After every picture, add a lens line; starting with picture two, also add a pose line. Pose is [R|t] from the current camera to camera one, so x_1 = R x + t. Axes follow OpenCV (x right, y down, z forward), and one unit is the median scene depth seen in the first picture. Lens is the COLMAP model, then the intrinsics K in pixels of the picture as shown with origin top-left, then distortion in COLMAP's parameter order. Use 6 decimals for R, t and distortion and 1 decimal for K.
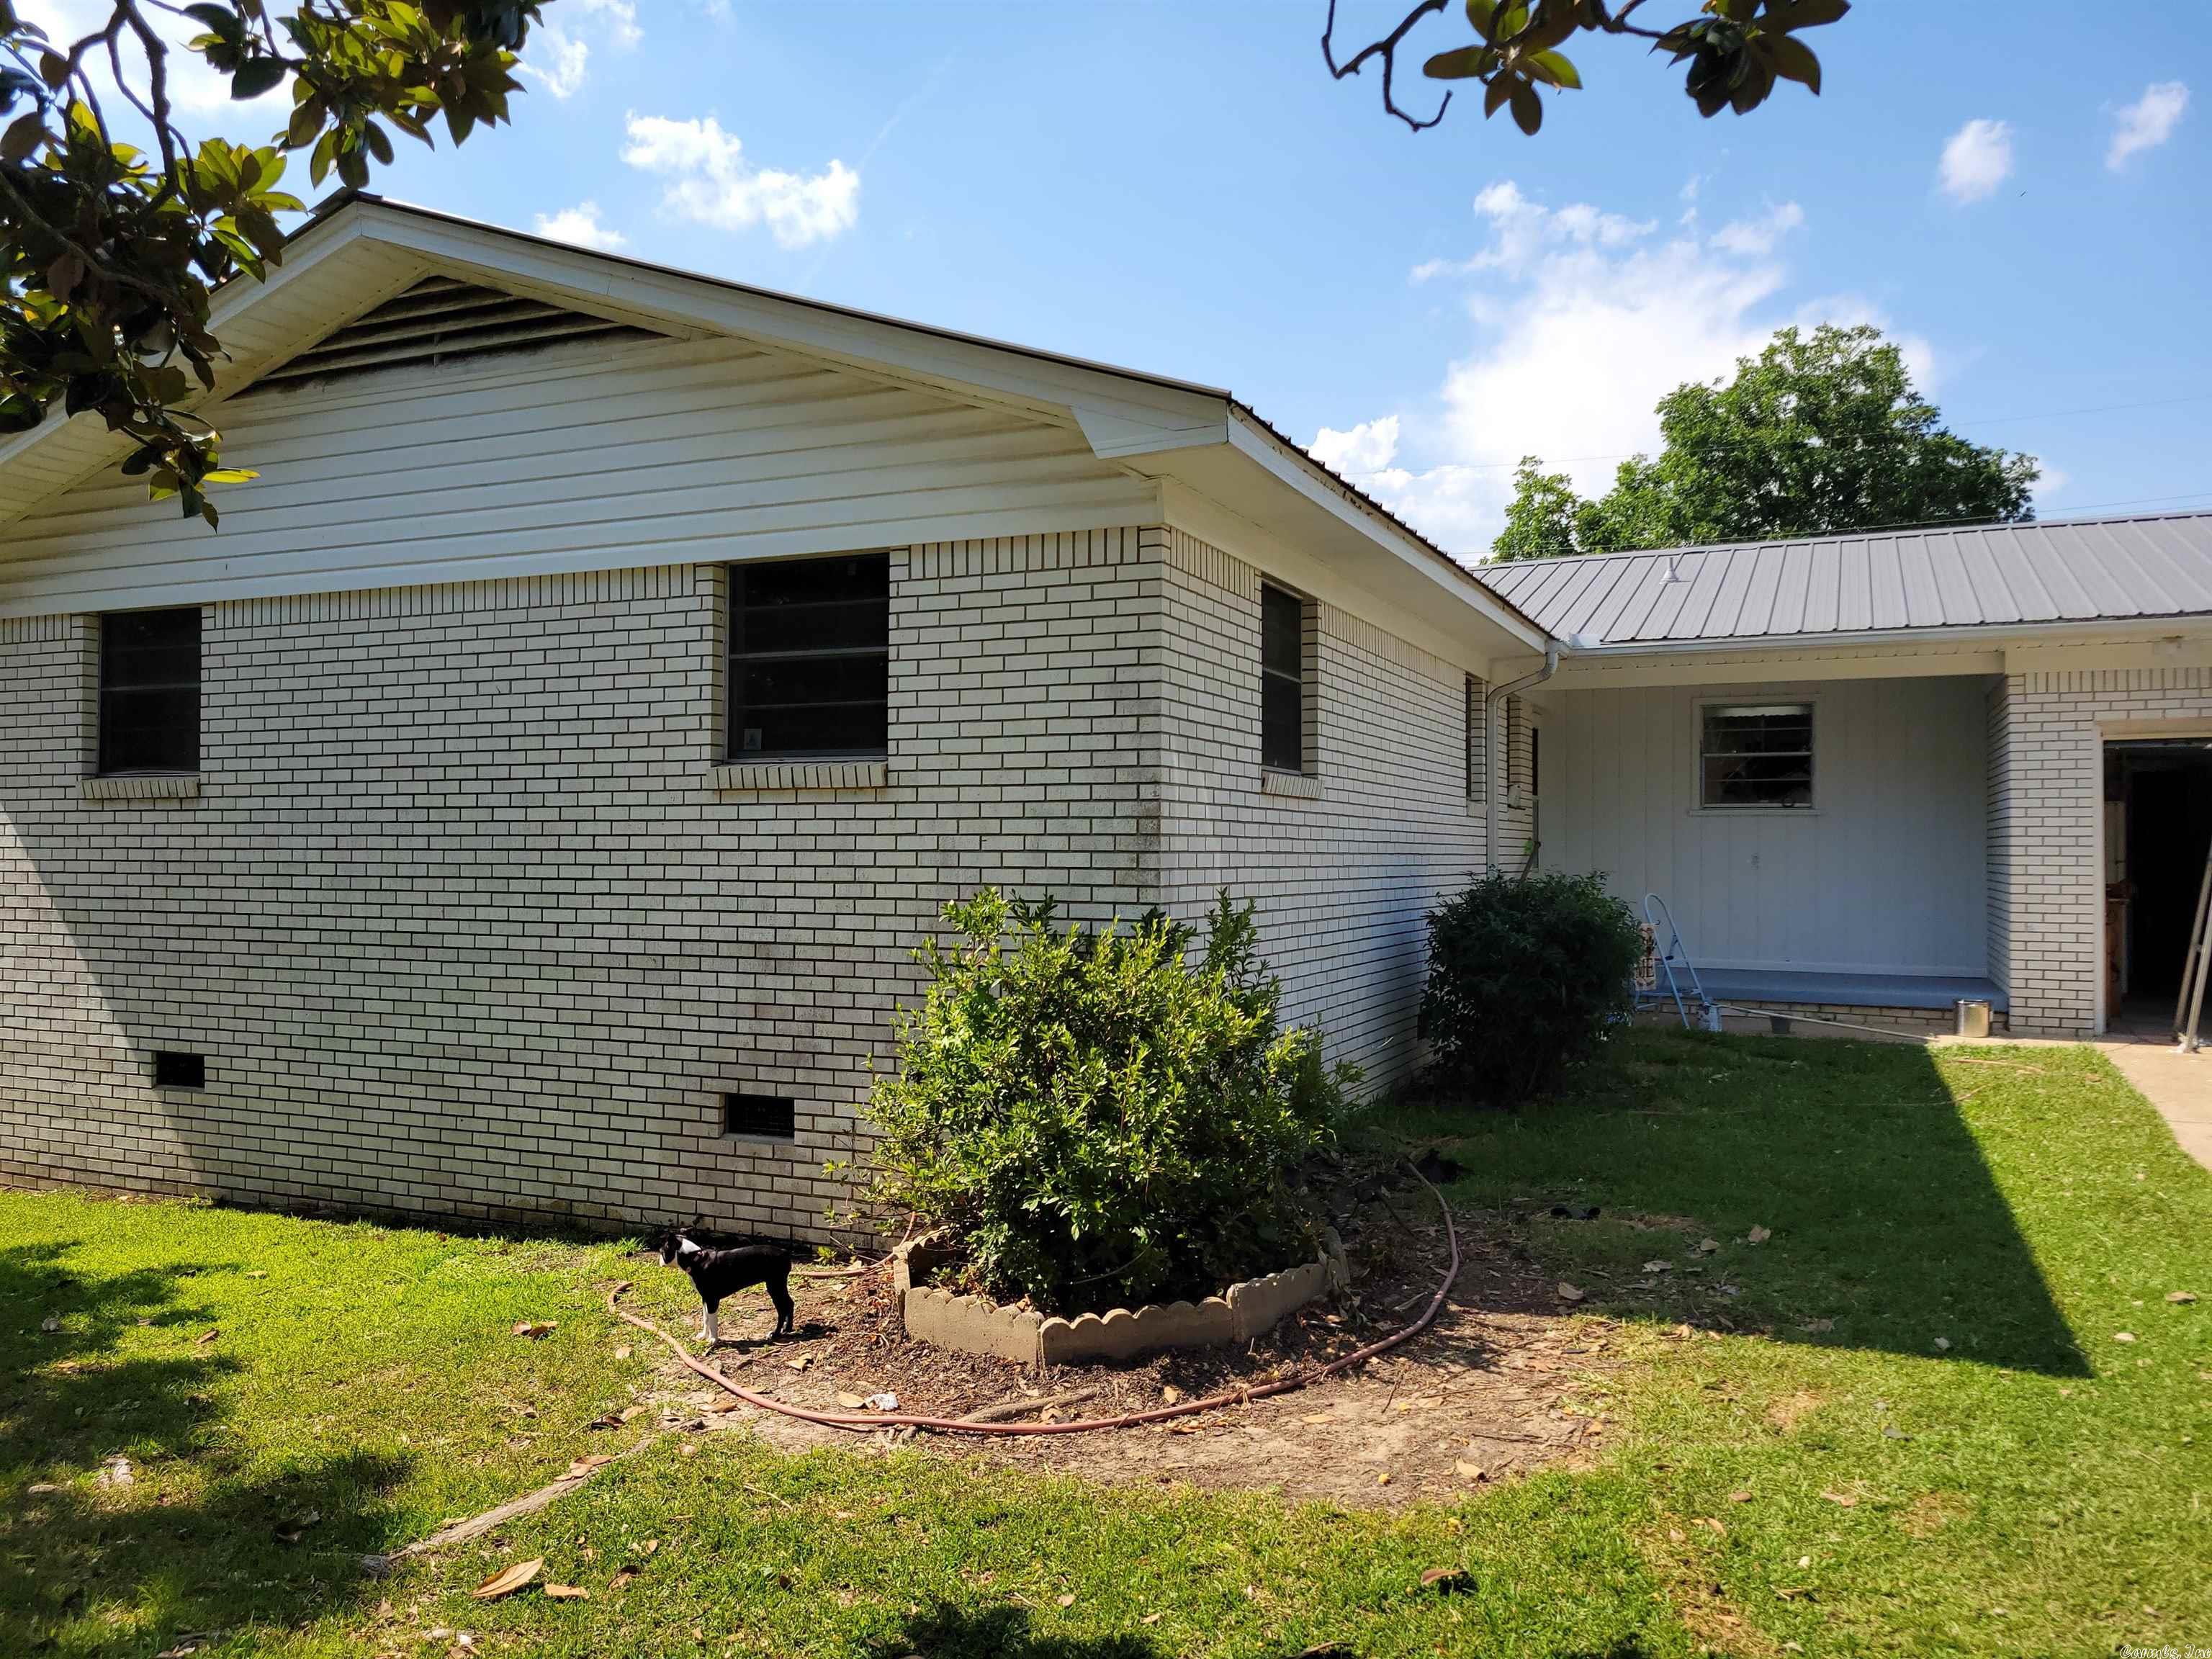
lens RADIAL K [[1635.1, 0, 1111.2], [0, 1635.1, 837.1], [0, 0, 1]] dist [0.053714, -0.009125]
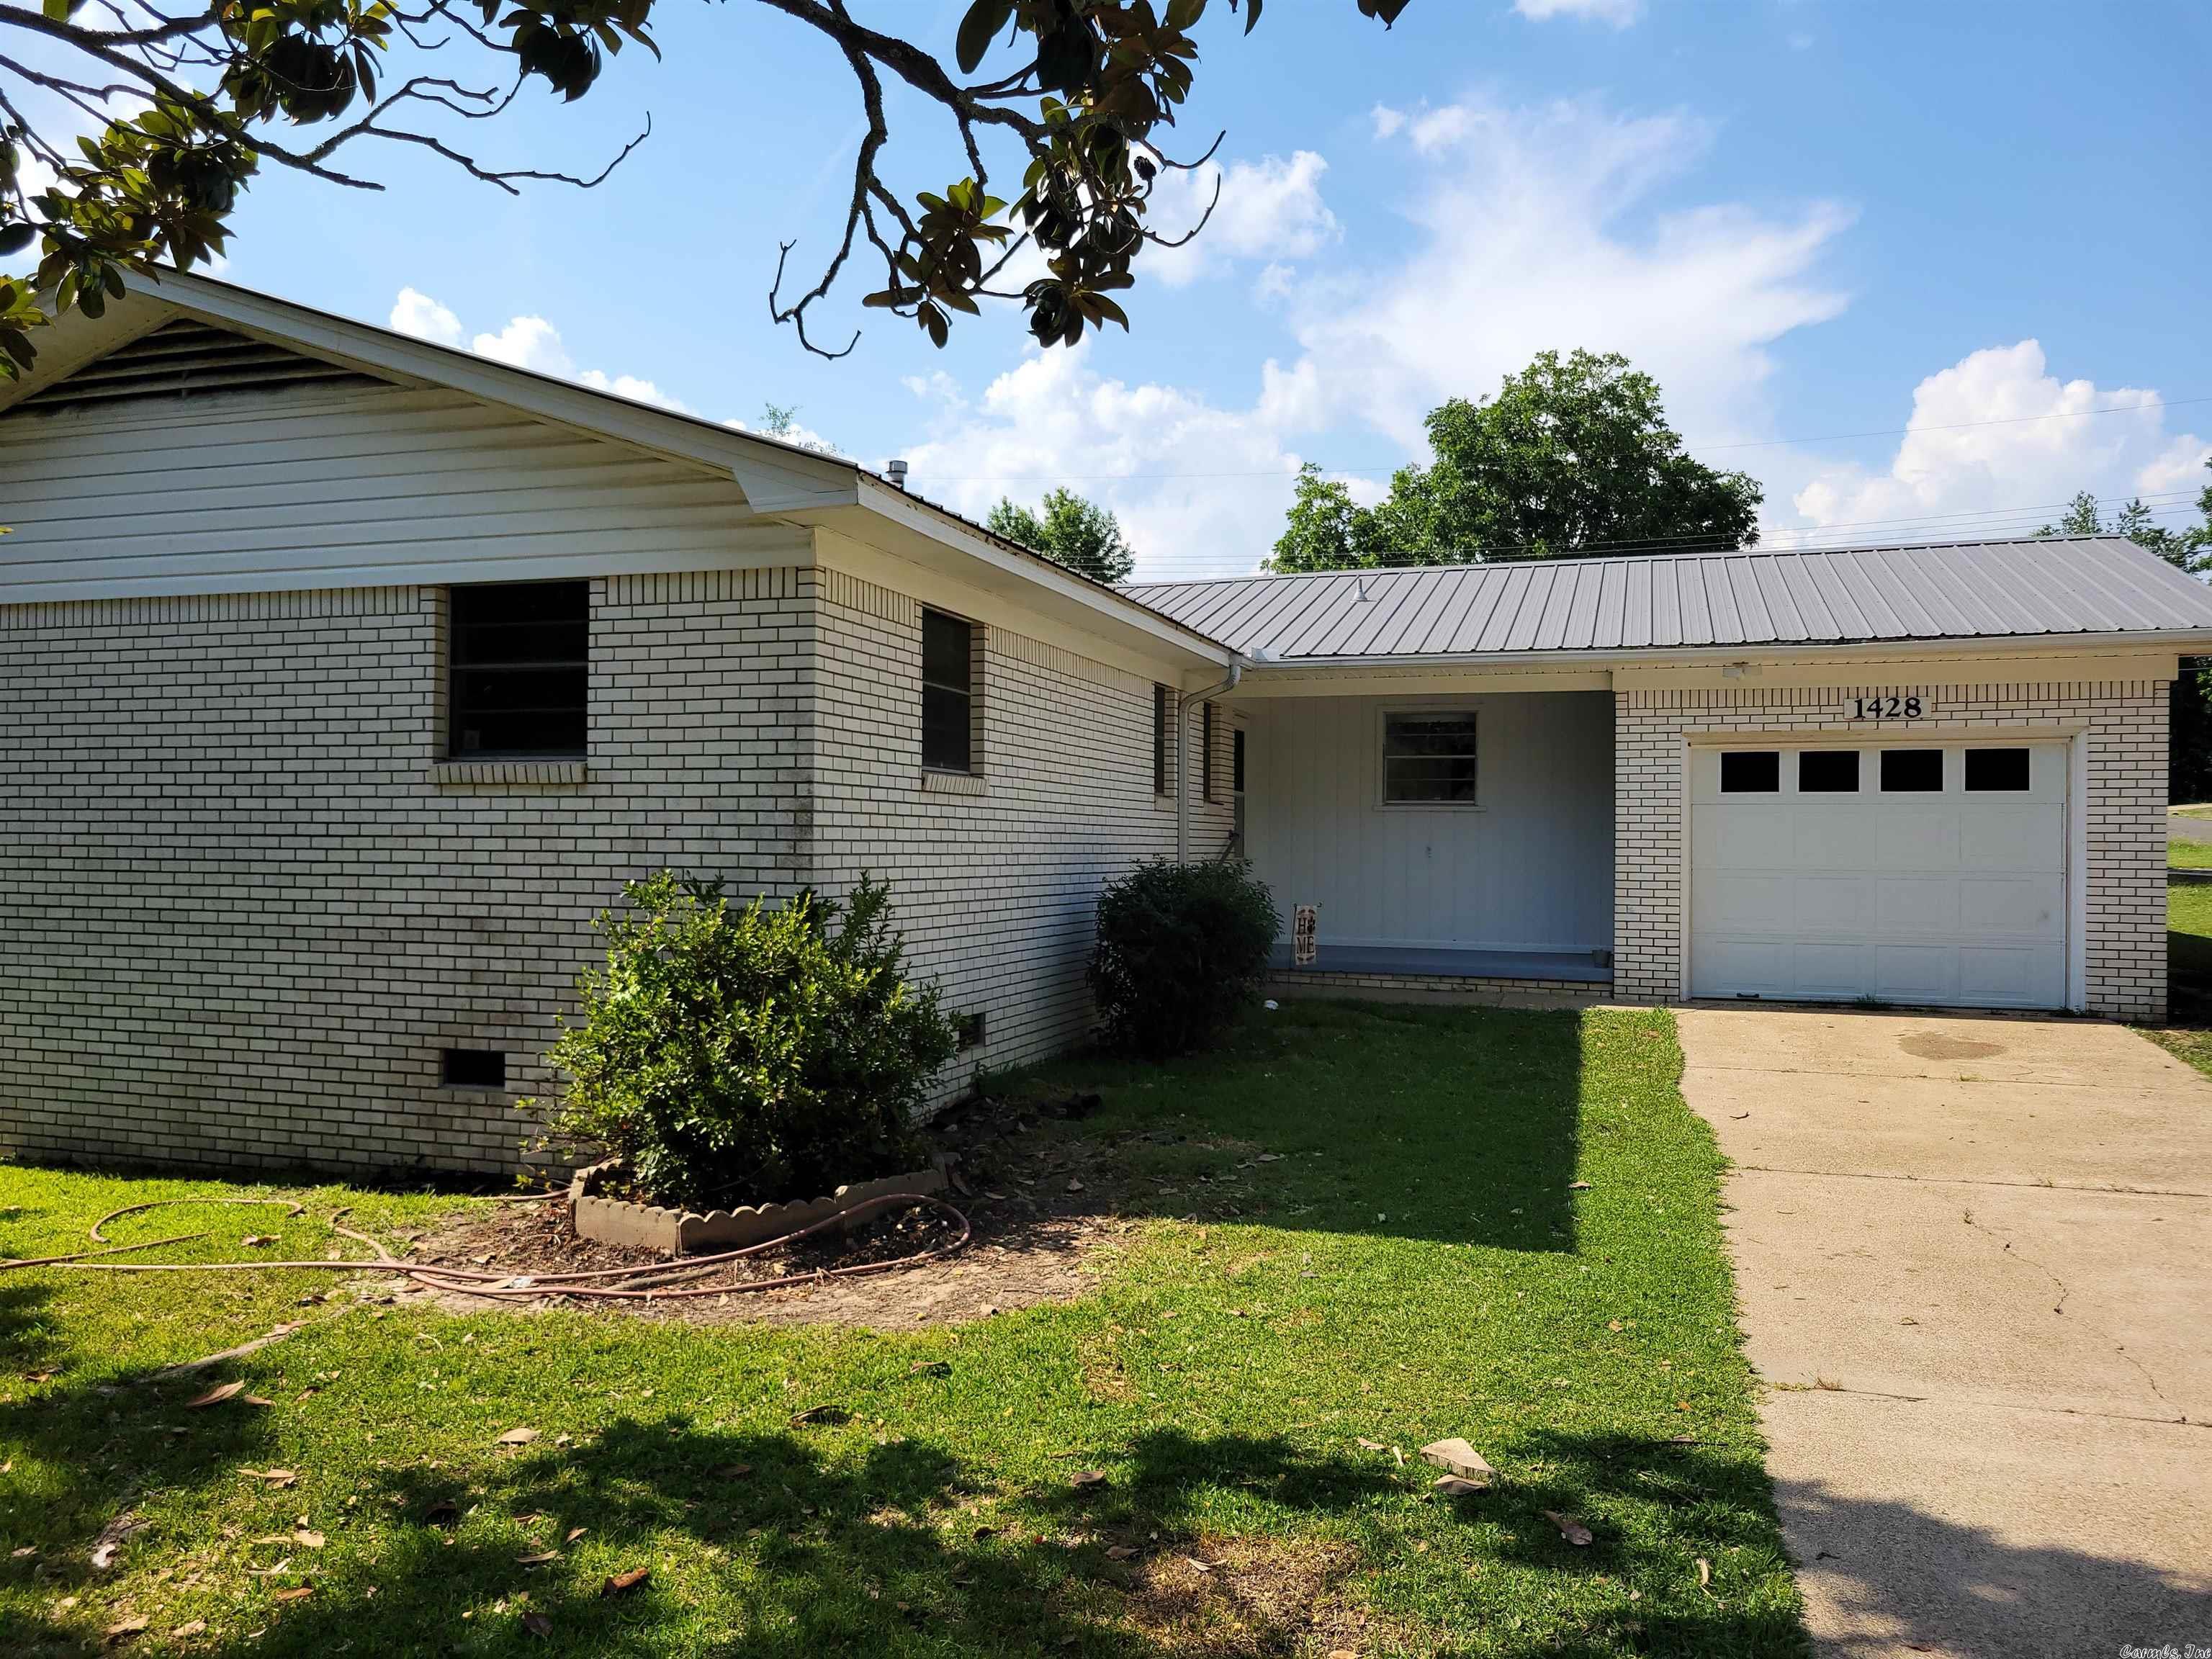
lens RADIAL K [[1649.3, 0, 1078.6], [0, 1649.3, 839.2], [0, 0, 1]] dist [0.057054, -0.031238]
pose [[0.996123, 0.005365, 0.087803, 0.099679], [-0.006014, 0.999957, 0.007123, -0.001153], [-0.087761, -0.007624, 0.996112, -0.187412]]
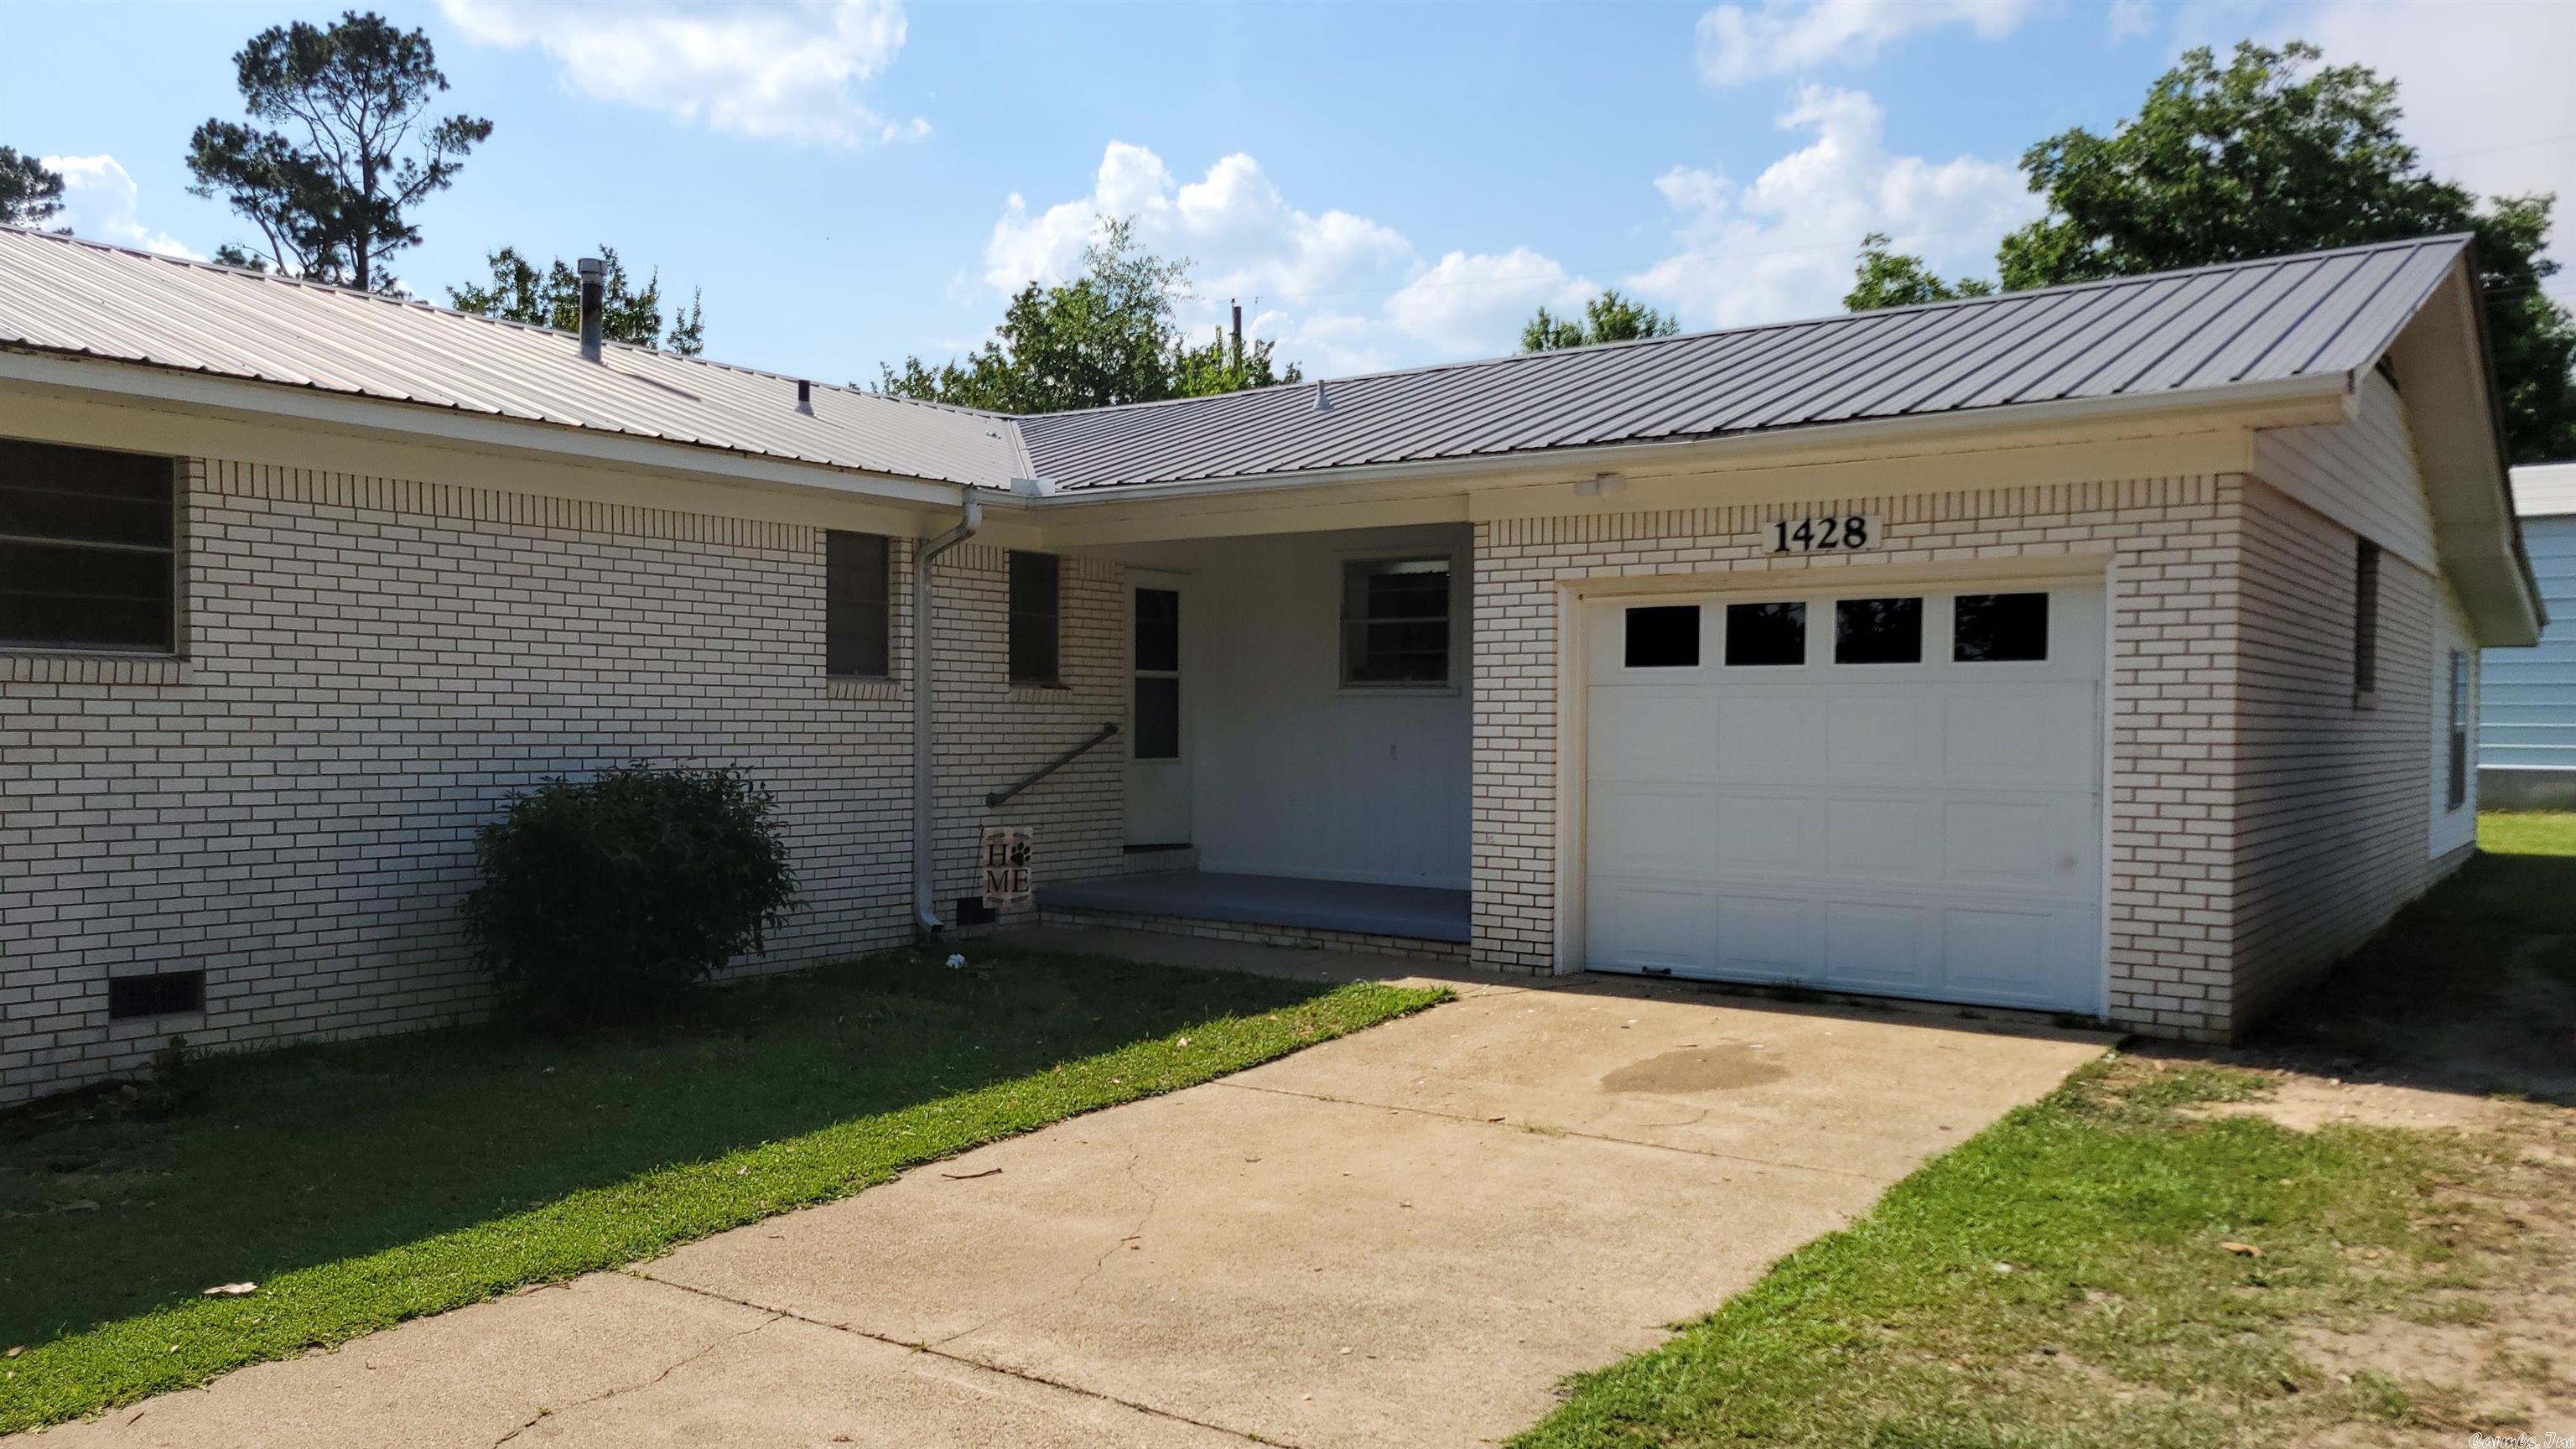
lens RADIAL K [[1912.7, 0, 1247.9], [0, 1912.7, 735.1], [0, 0, 1]] dist [0.062119, -0.033370]
pose [[0.974358, 0.005008, -0.224950, 0.979377], [-0.001730, 0.999889, 0.014767, -0.013716], [0.224999, -0.013999, 0.974258, 0.114273]]
